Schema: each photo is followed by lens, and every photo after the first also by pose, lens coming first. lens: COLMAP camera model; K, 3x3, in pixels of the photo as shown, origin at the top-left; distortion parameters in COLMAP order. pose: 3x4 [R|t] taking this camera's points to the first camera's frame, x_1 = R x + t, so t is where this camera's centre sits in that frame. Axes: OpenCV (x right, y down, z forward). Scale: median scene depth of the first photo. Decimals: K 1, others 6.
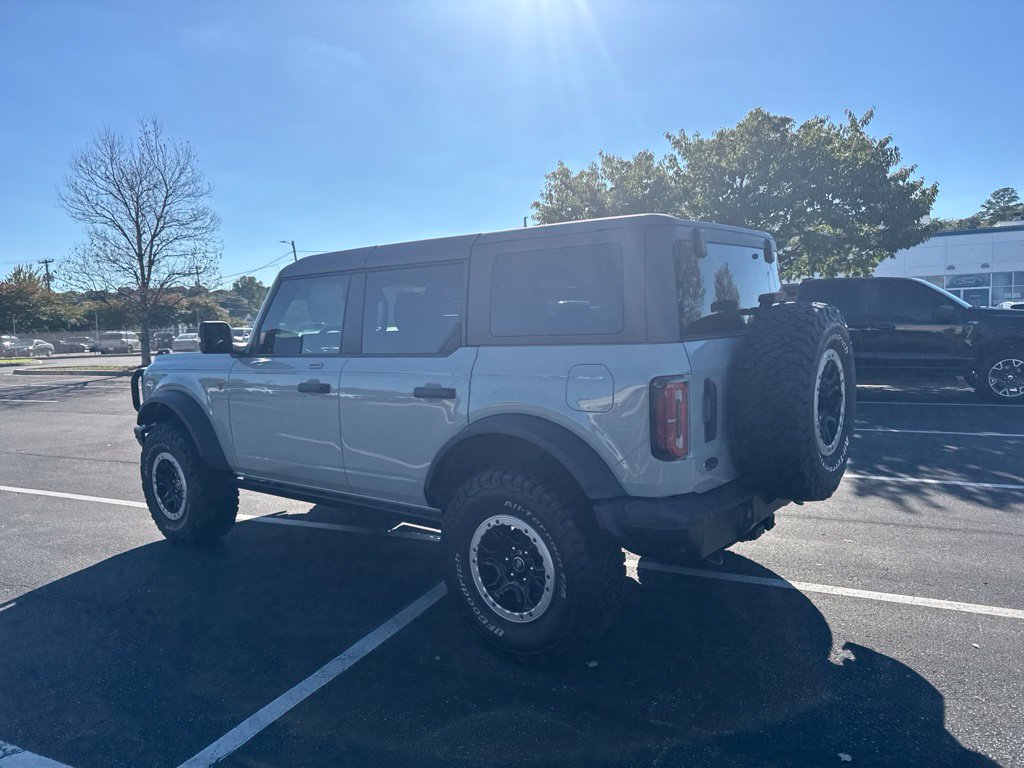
lens RADIAL K [[720.4, 0, 513.5], [0, 720.4, 386.4], [0, 0, 1]] dist [0.064431, -0.075436]
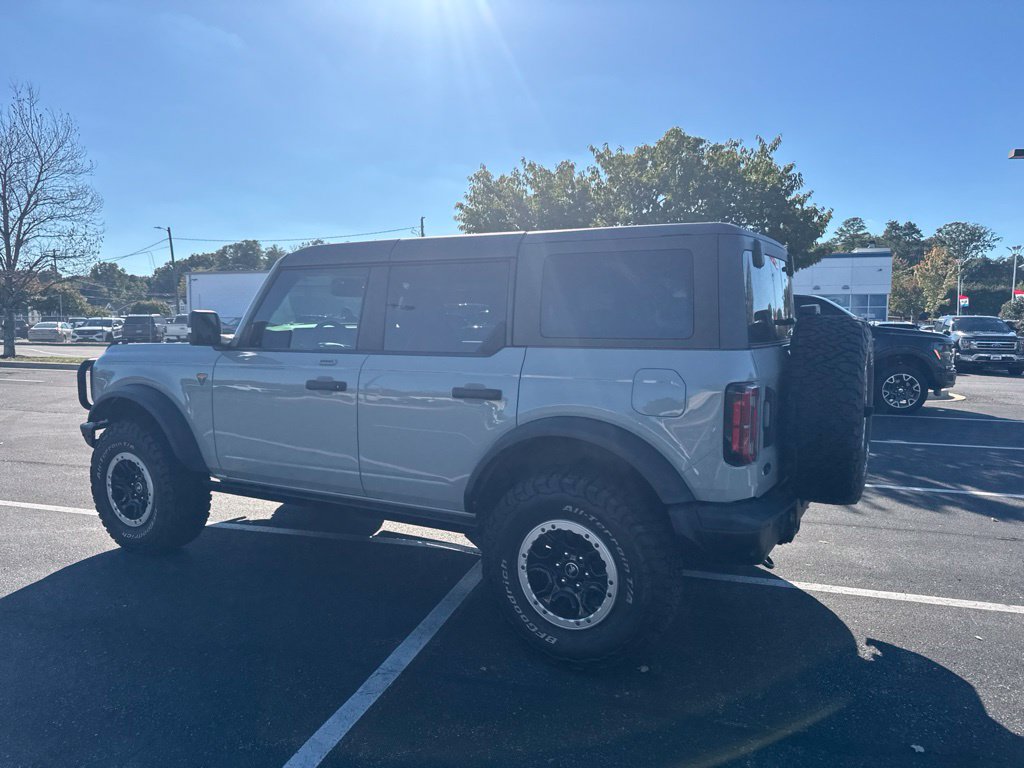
lens RADIAL K [[720.4, 0, 513.5], [0, 720.4, 386.4], [0, 0, 1]] dist [0.064431, -0.075436]
pose [[0.986797, 0.023462, 0.160254, -0.187467], [-0.022825, 0.999723, -0.005818, 0.003159], [-0.160346, 0.002083, 0.987059, 0.032695]]
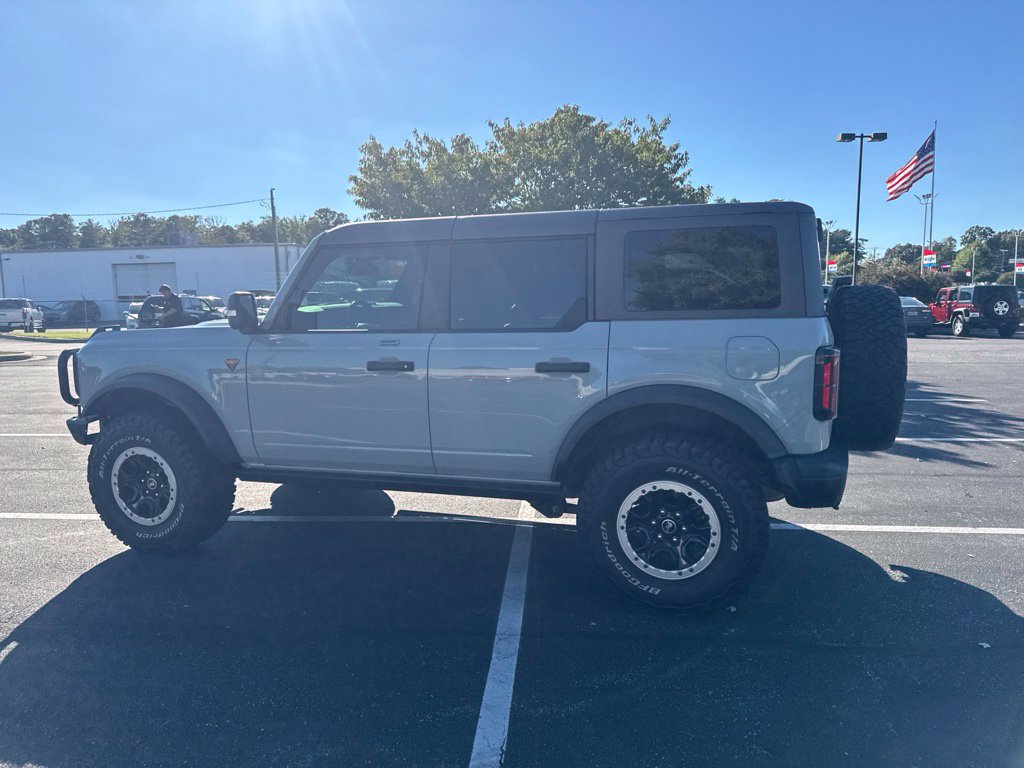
lens RADIAL K [[717.0, 0, 513.7], [0, 717.0, 397.3], [0, 0, 1]] dist [0.087581, -0.122995]
pose [[0.935159, -0.031025, 0.352867, -0.458966], [0.017586, 0.998995, 0.041228, 0.007258], [-0.353791, -0.032350, 0.934765, 0.076312]]
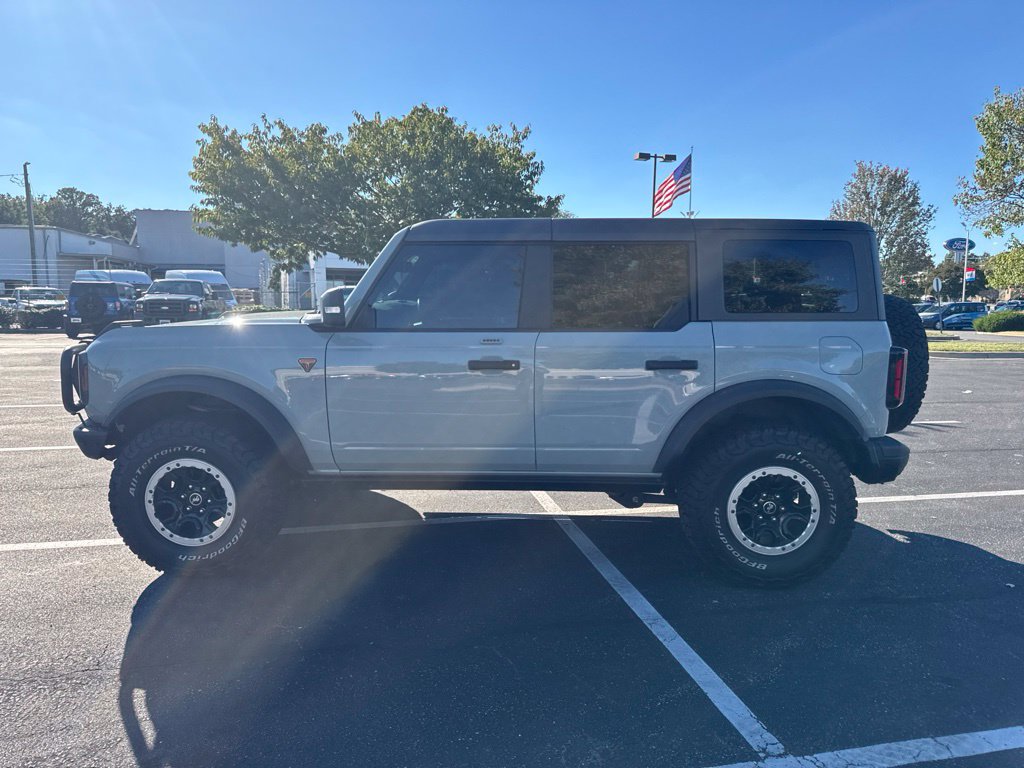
lens RADIAL K [[713.7, 0, 513.7], [0, 713.7, 391.9], [0, 0, 1]] dist [0.083988, -0.114906]
pose [[0.793766, -0.044897, 0.606564, -0.822515], [0.024014, 0.998808, 0.042506, -0.001743], [-0.607750, -0.019174, 0.793897, 0.258758]]
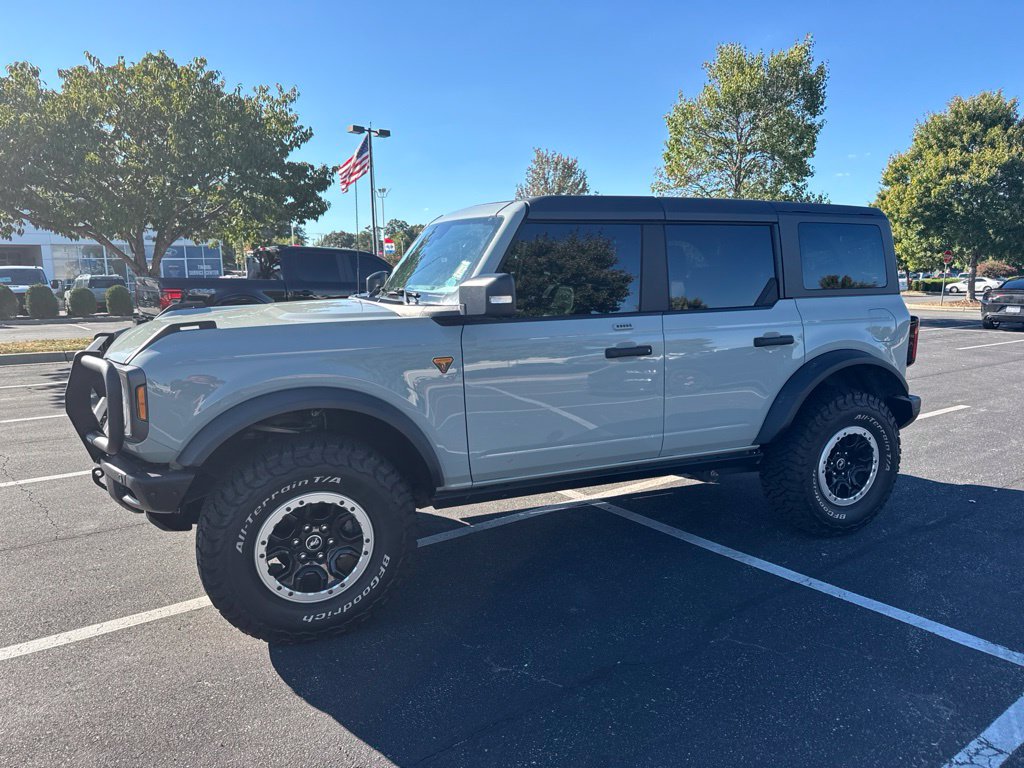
lens RADIAL K [[713.7, 0, 513.7], [0, 713.7, 391.9], [0, 0, 1]] dist [0.083988, -0.114906]
pose [[0.462875, -0.118897, 0.878413, -1.130370], [0.074412, 0.992678, 0.095152, -0.043106], [-0.883295, 0.021321, 0.468333, 0.724771]]
